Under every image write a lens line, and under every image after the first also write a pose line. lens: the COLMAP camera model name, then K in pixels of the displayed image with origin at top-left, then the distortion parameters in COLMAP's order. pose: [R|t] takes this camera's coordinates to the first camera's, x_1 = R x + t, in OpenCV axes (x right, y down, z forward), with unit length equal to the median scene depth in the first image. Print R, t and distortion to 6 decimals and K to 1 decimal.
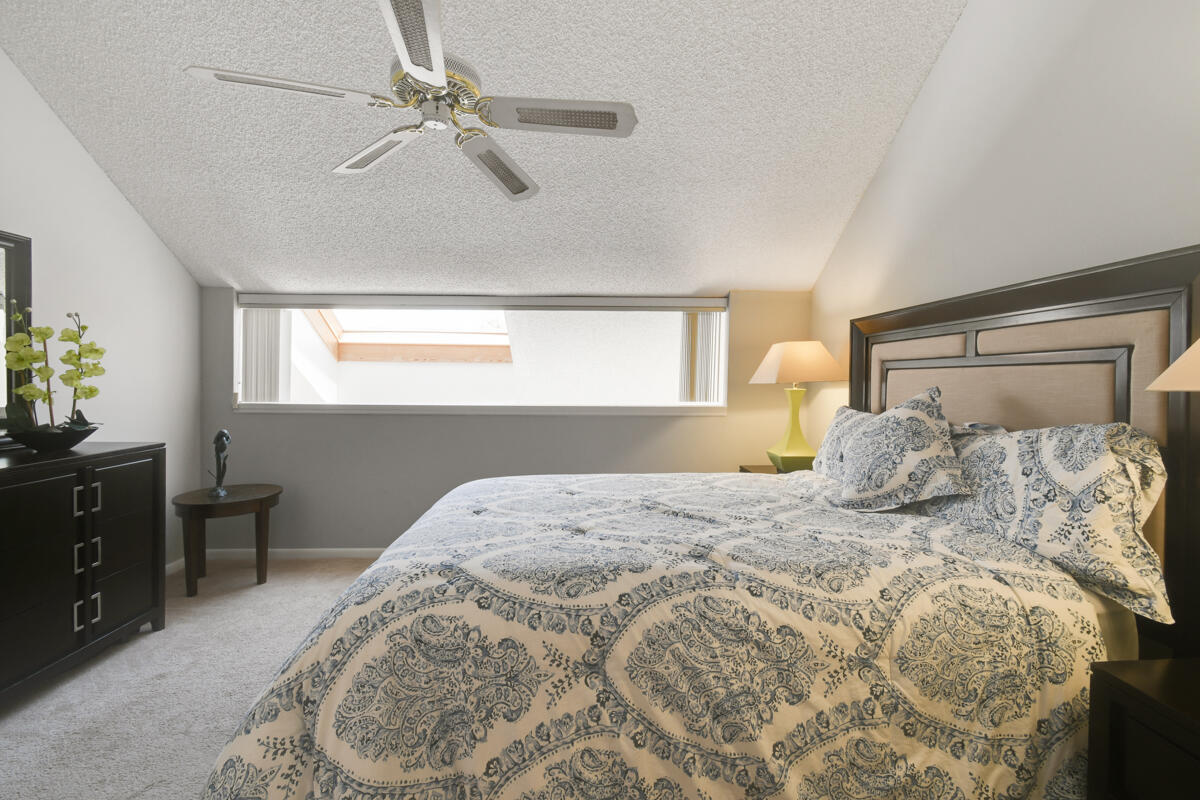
lens RADIAL K [[532.6, 0, 608.0], [0, 532.6, 384.0], [0, 0, 1]] dist [-0.000626, -0.000475]
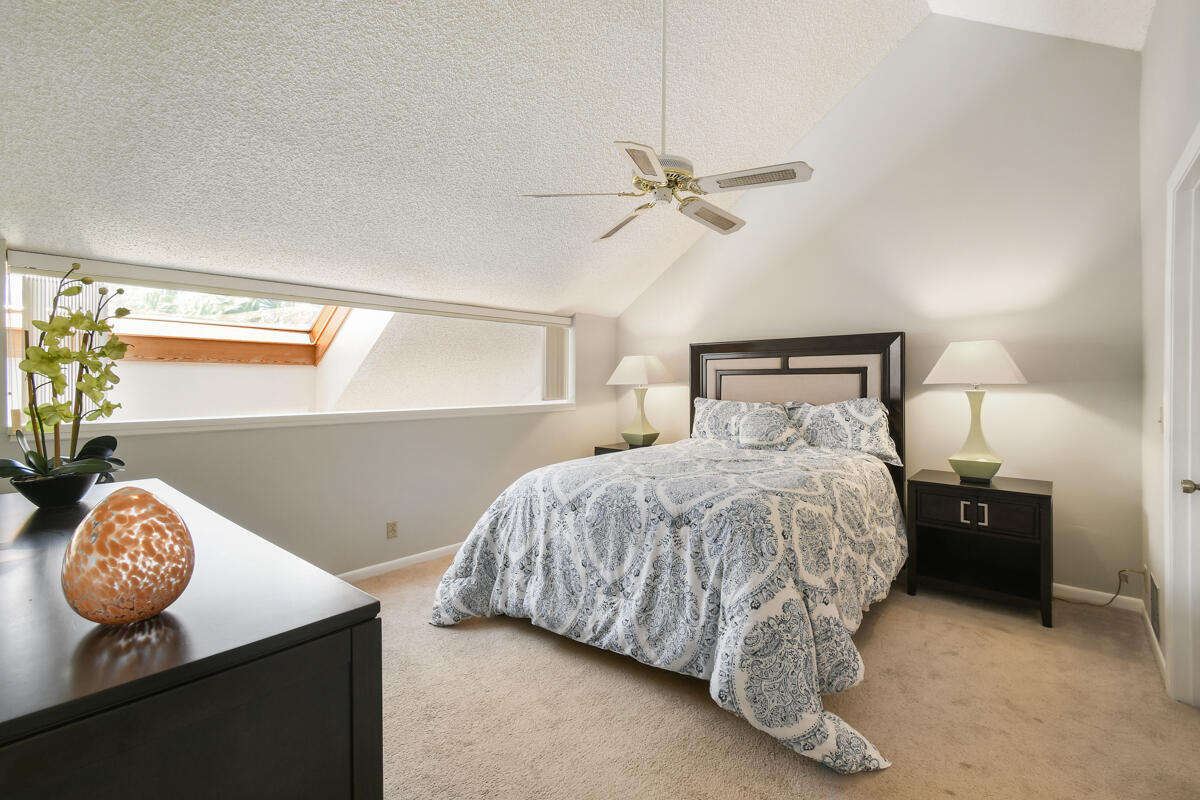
lens RADIAL K [[532.6, 0, 608.0], [0, 532.6, 384.0], [0, 0, 1]] dist [-0.000626, -0.000475]
pose [[0.680430, -0.010616, 0.732736, -0.889138], [0.012683, 0.999916, 0.002710, -0.006979], [-0.732703, 0.007450, 0.680508, 0.088525]]
